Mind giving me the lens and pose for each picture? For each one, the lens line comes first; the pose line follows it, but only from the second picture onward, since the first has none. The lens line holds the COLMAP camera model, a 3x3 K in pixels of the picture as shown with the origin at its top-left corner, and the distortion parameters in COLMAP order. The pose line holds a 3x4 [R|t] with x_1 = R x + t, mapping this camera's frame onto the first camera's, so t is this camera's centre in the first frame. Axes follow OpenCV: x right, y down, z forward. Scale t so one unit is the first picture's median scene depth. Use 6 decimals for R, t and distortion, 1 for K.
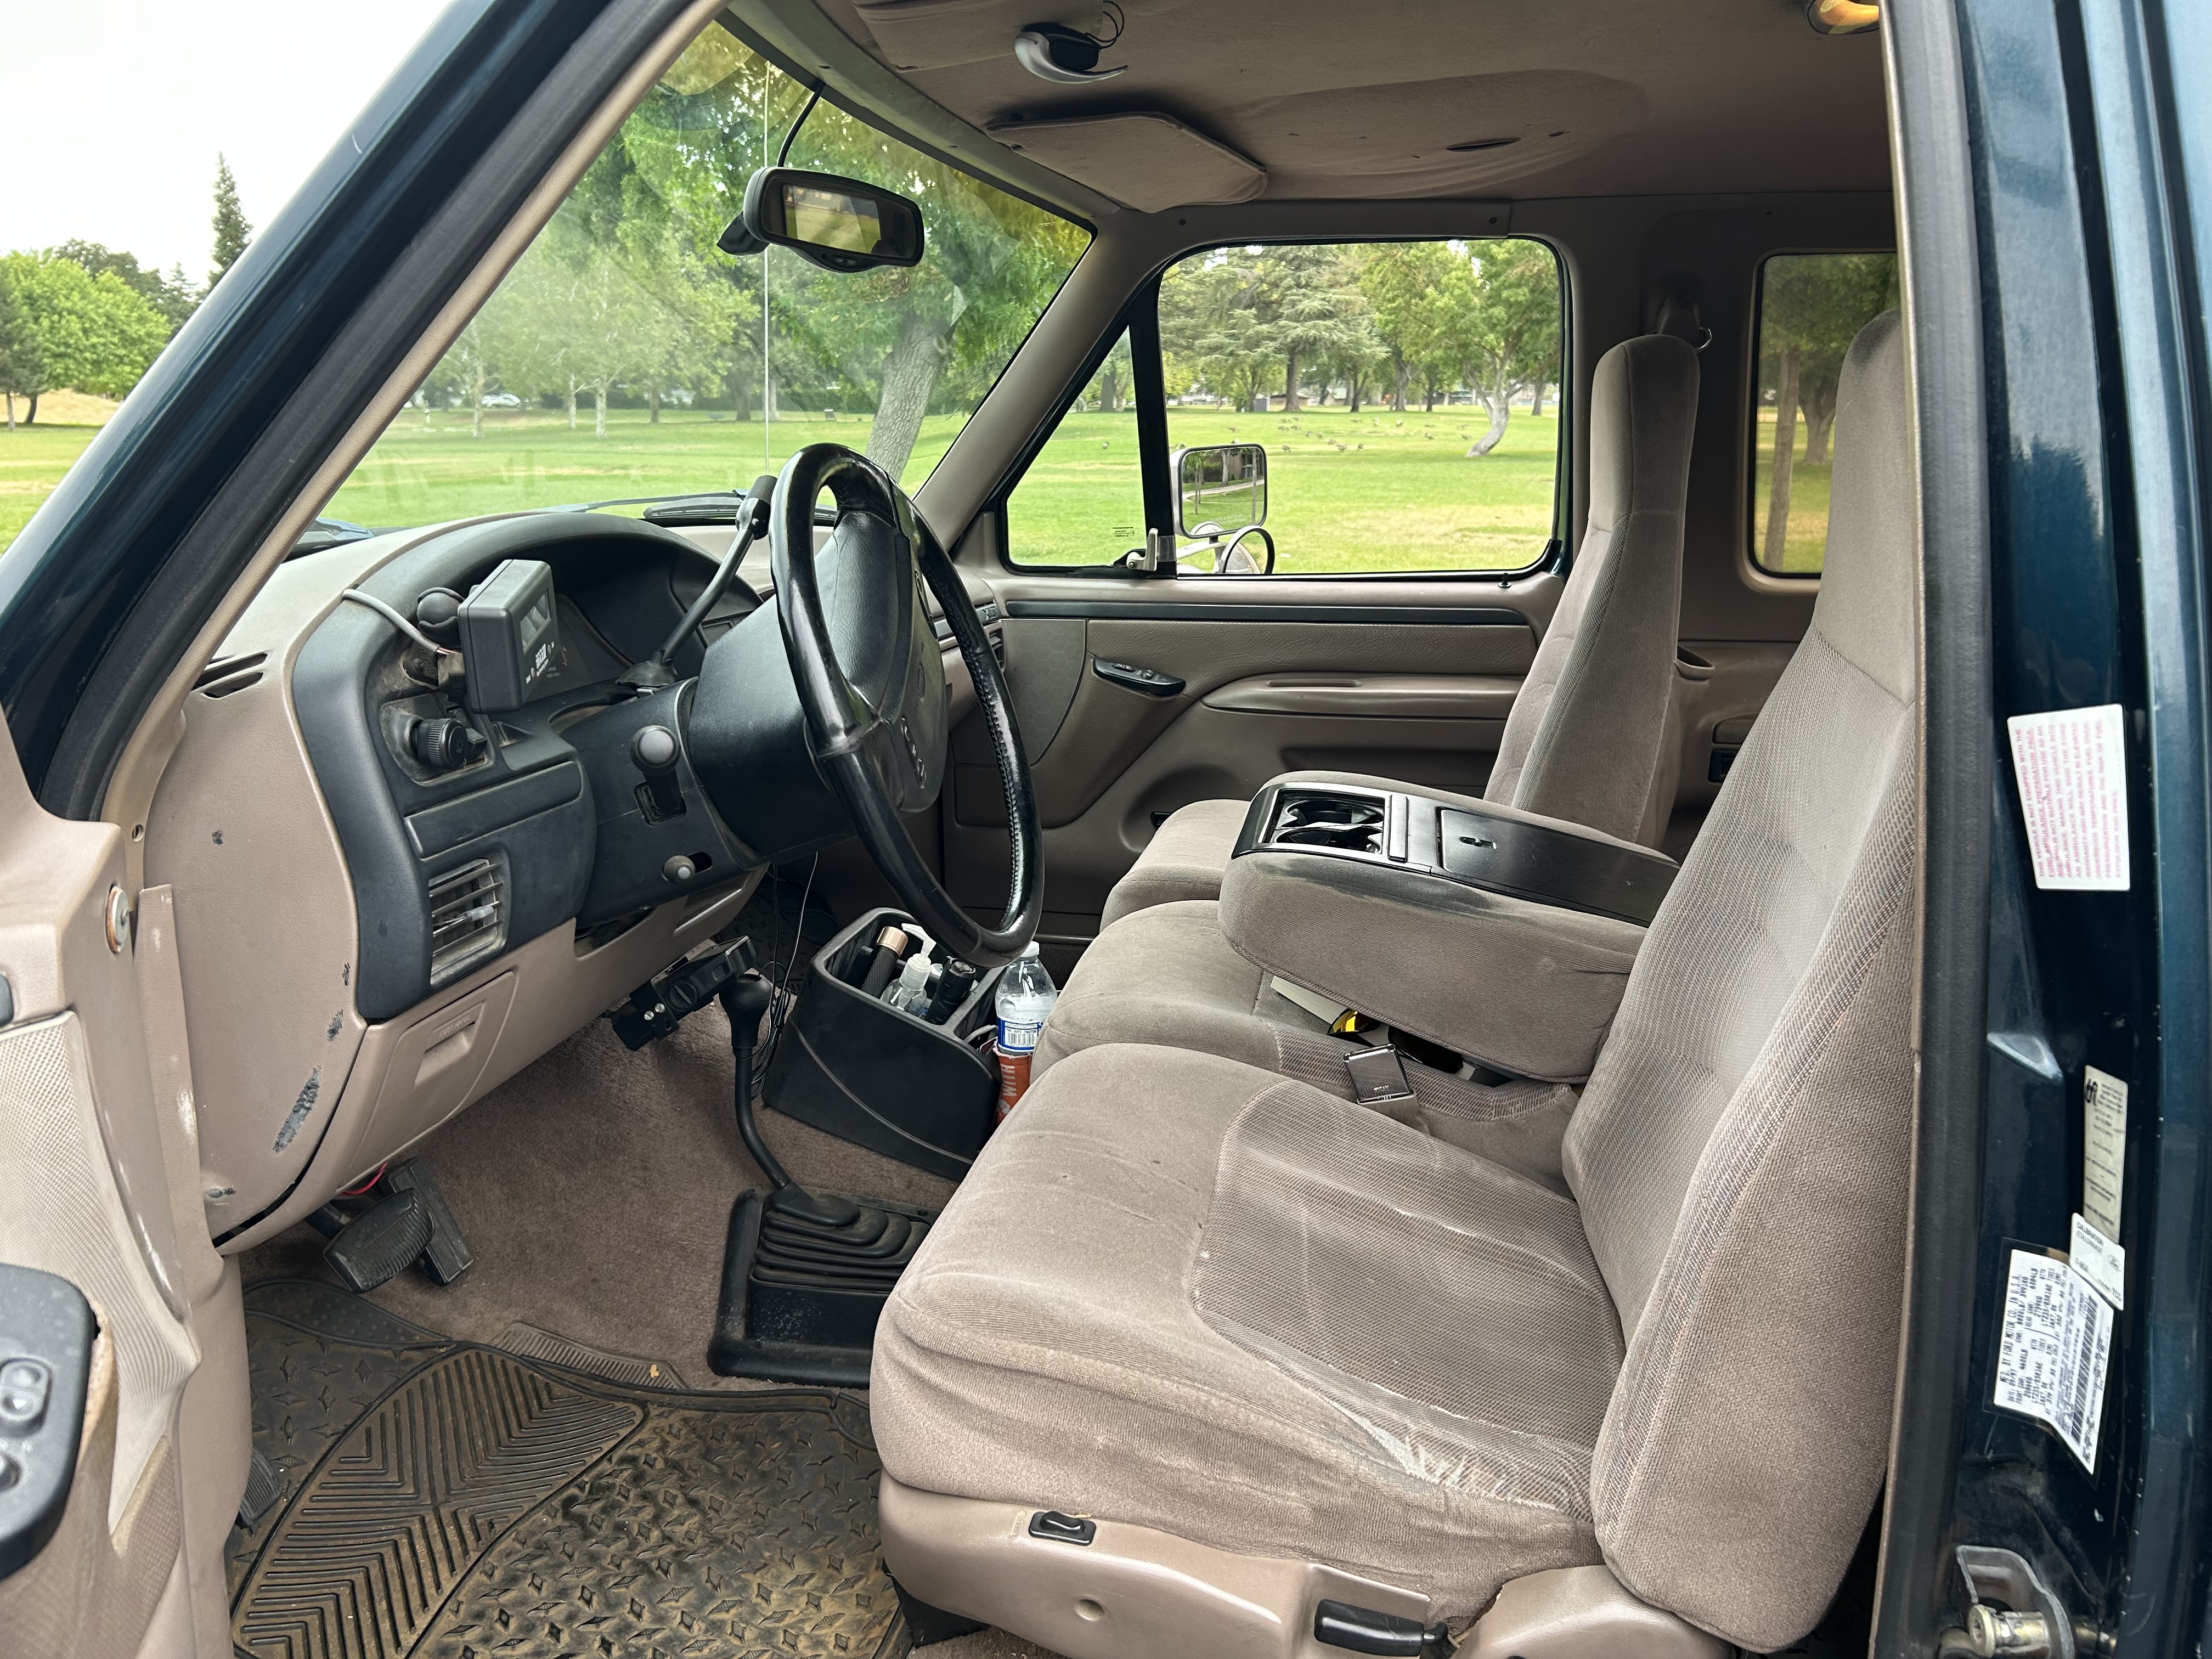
lens RADIAL K [[1687.2, 0, 1130.2], [0, 1687.2, 890.1], [0, 0, 1]] dist [0.038056, -0.045045]
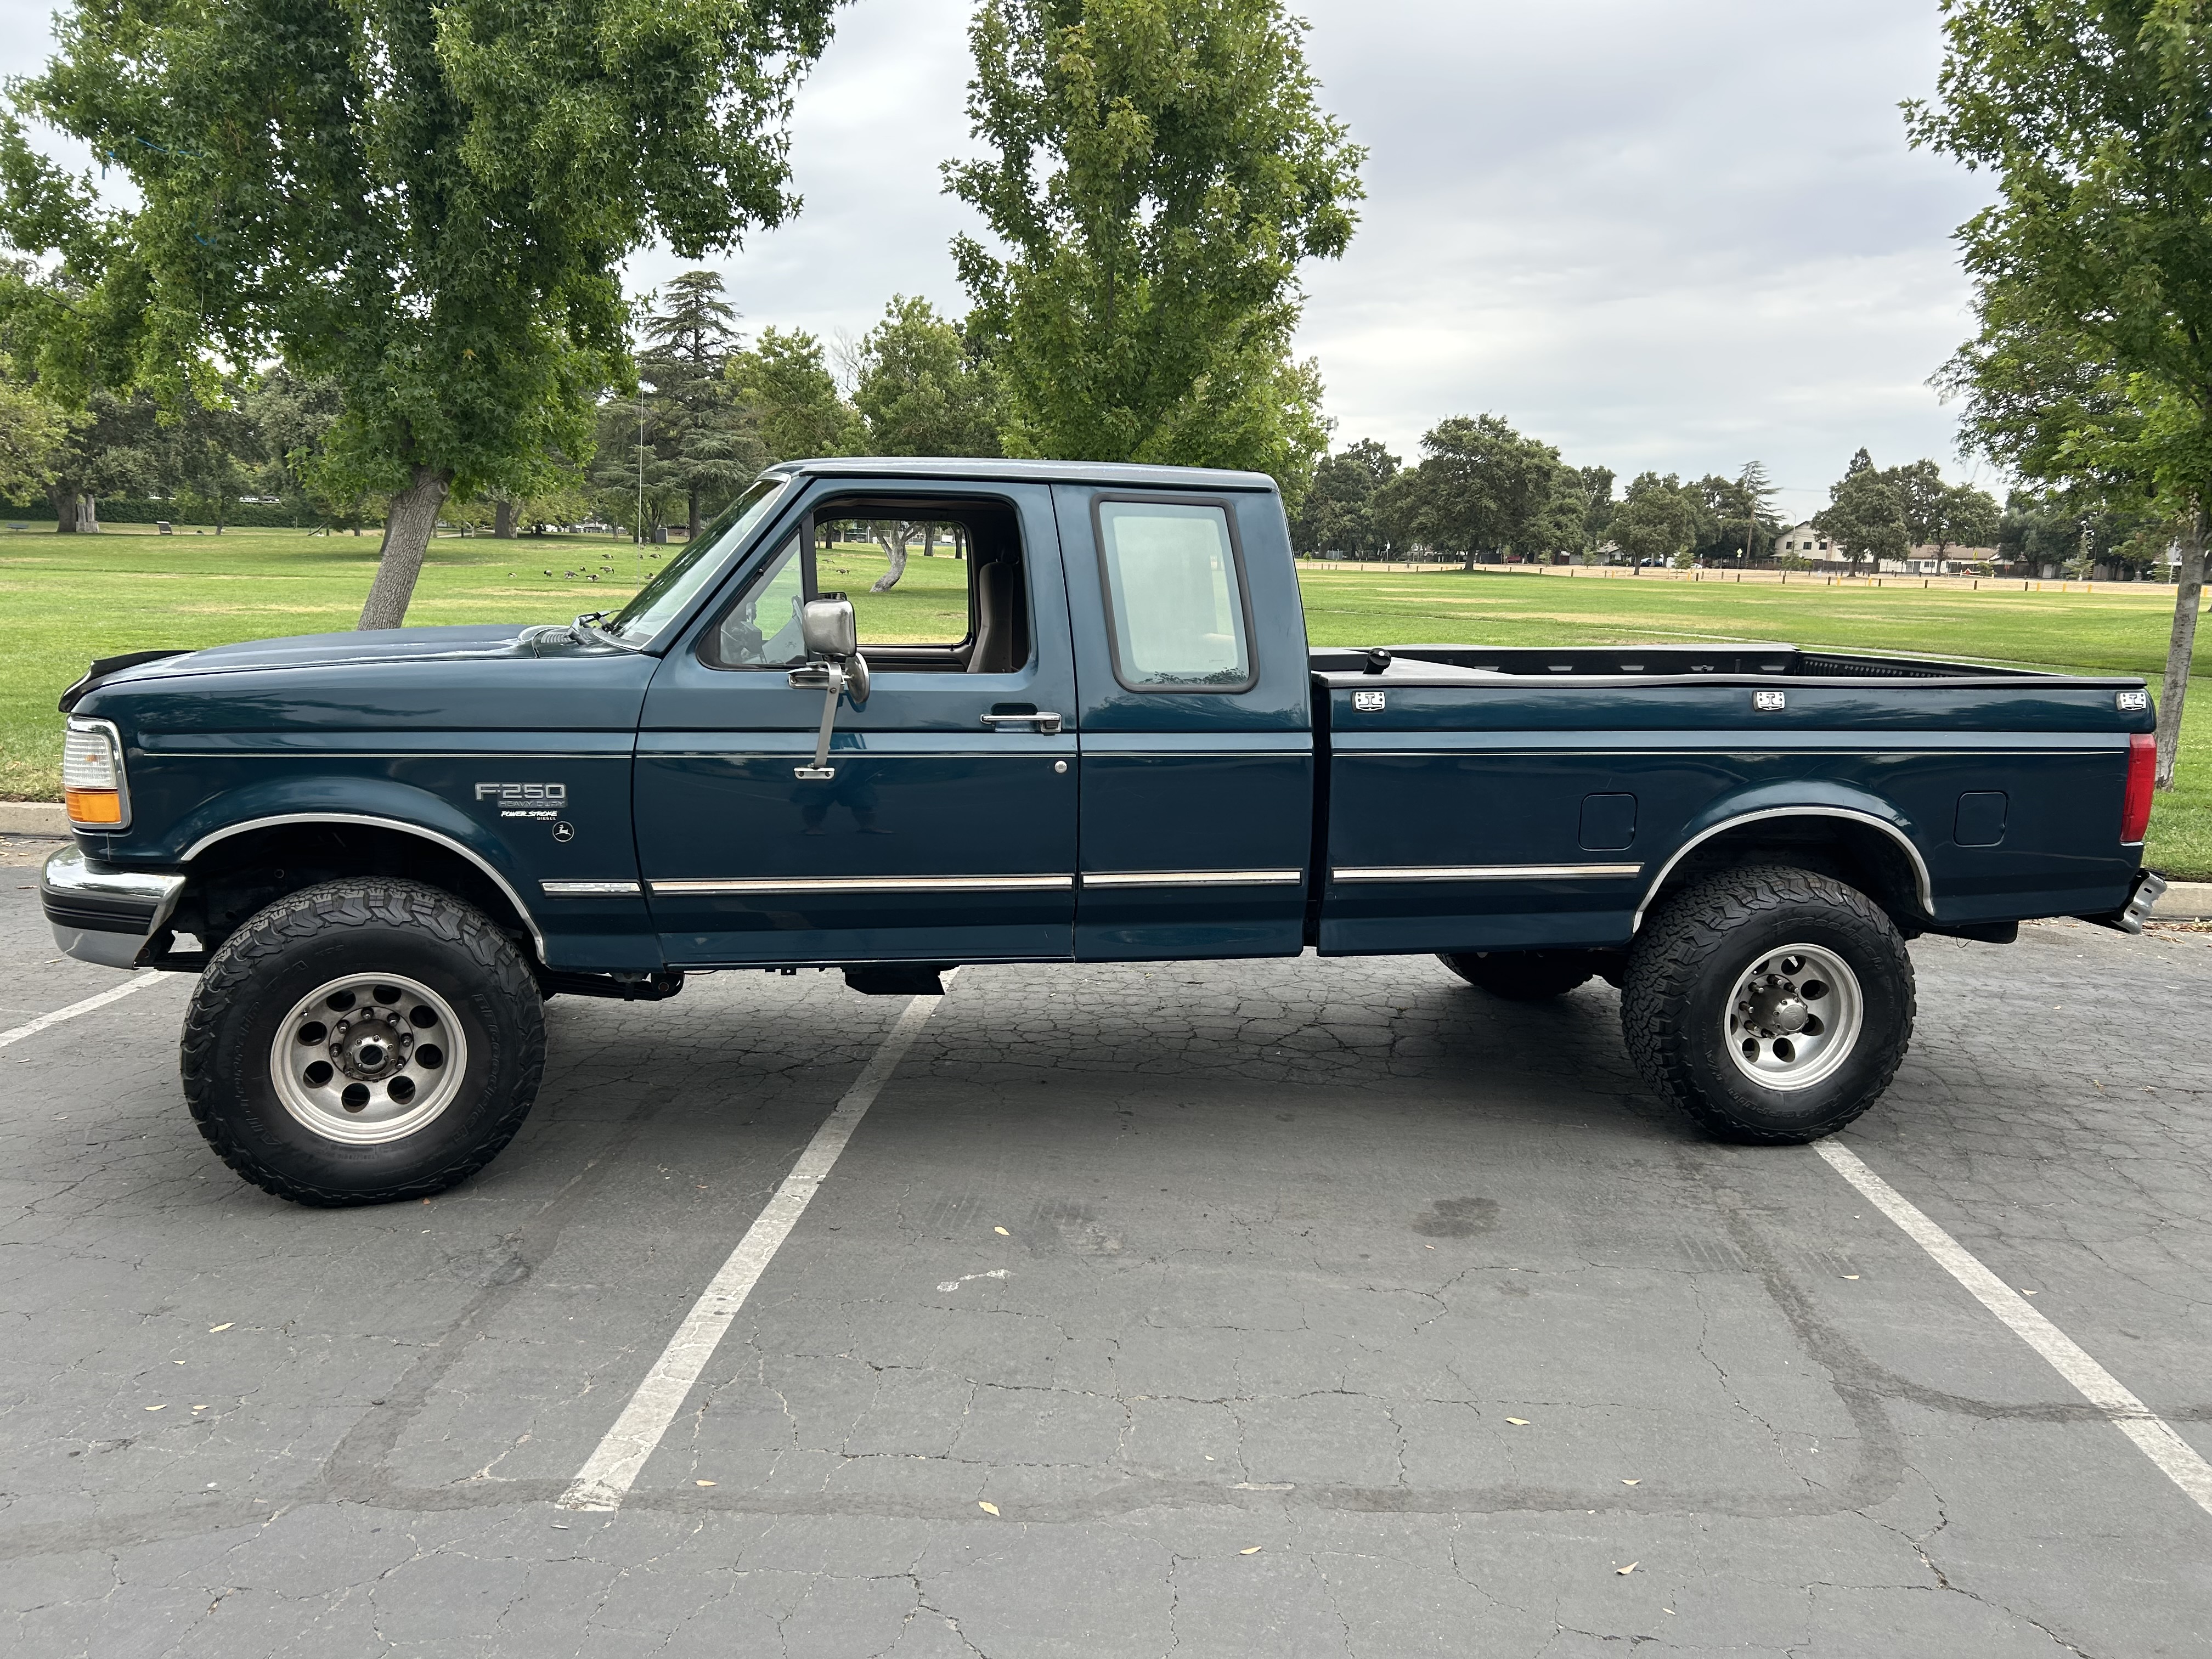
lens RADIAL K [[1687.2, 0, 1113.8], [0, 1687.2, 841.3], [0, 0, 1]] dist [0.038056, -0.045045]
pose [[0.943770, -0.027610, 0.329448, -0.036436], [0.061151, 0.993890, -0.091885, 0.032264], [-0.324899, 0.106864, 0.939692, -0.132927]]
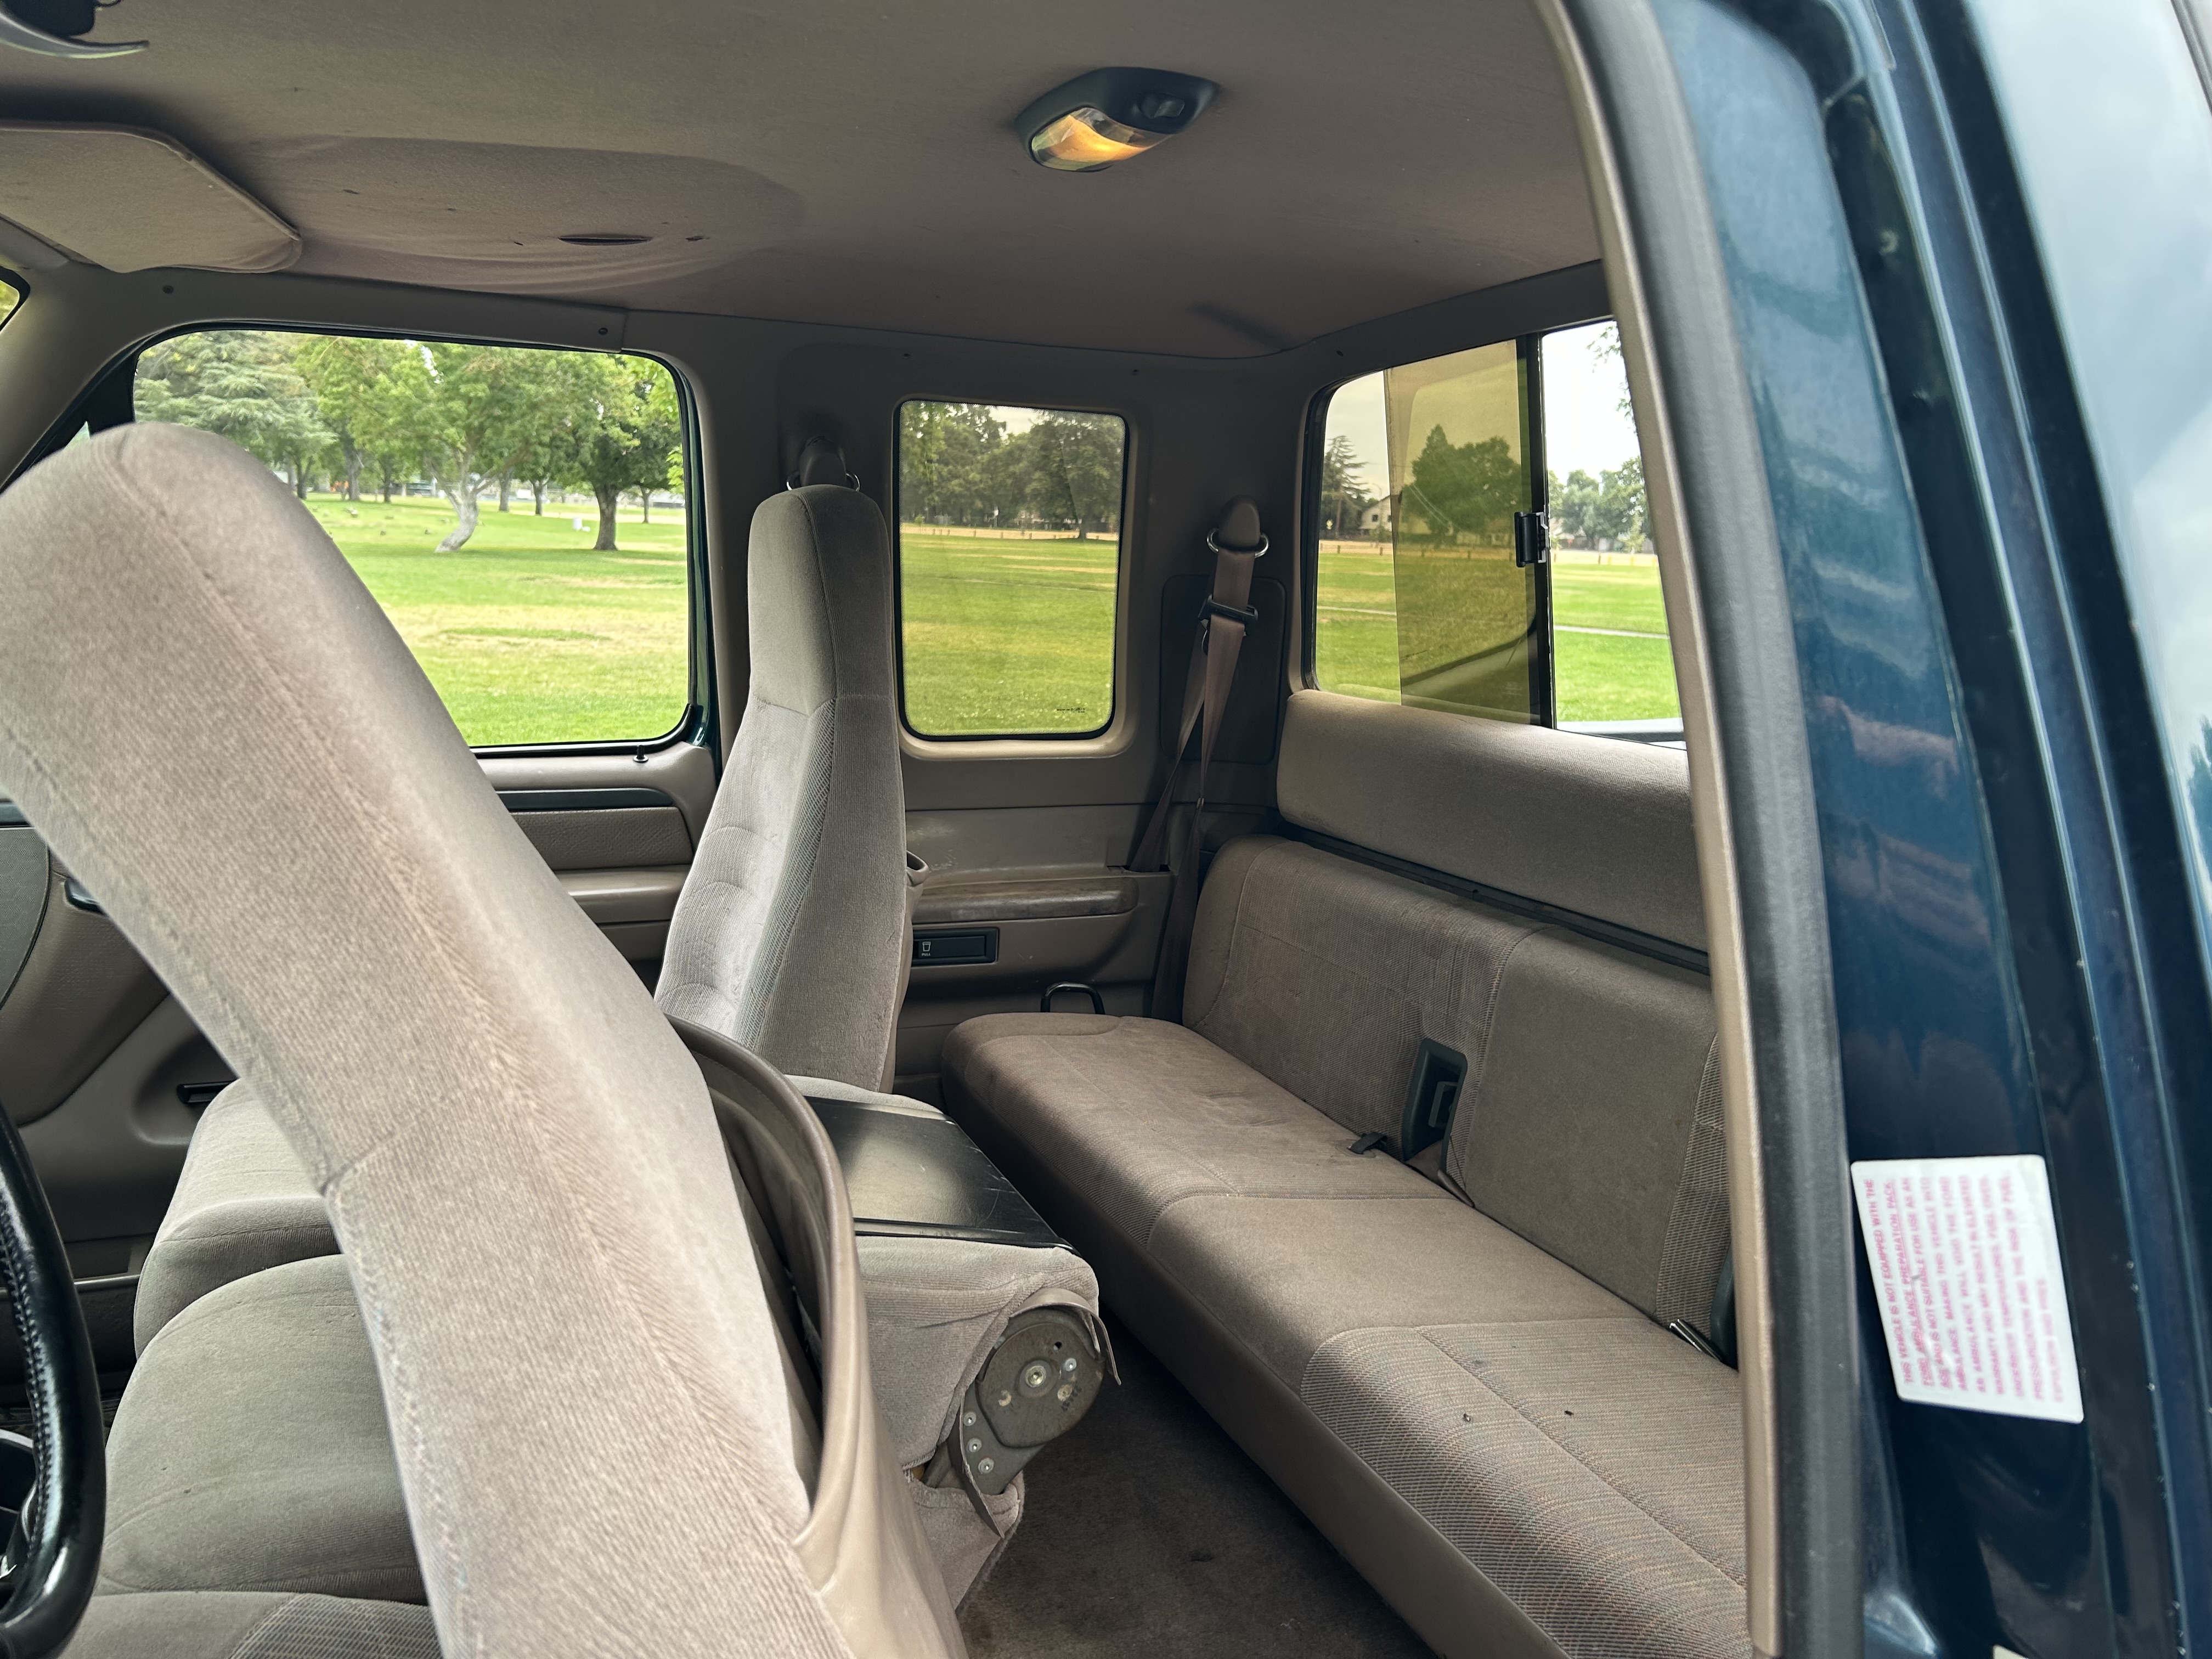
lens RADIAL K [[1687.2, 0, 1110.3], [0, 1687.2, 883.8], [0, 0, 1]] dist [0.038056, -0.045045]
pose [[0.845141, -0.073492, 0.529467, -0.001103], [0.104990, 0.994032, -0.029610, -0.002618], [-0.524131, 0.080614, 0.847813, 0.006547]]
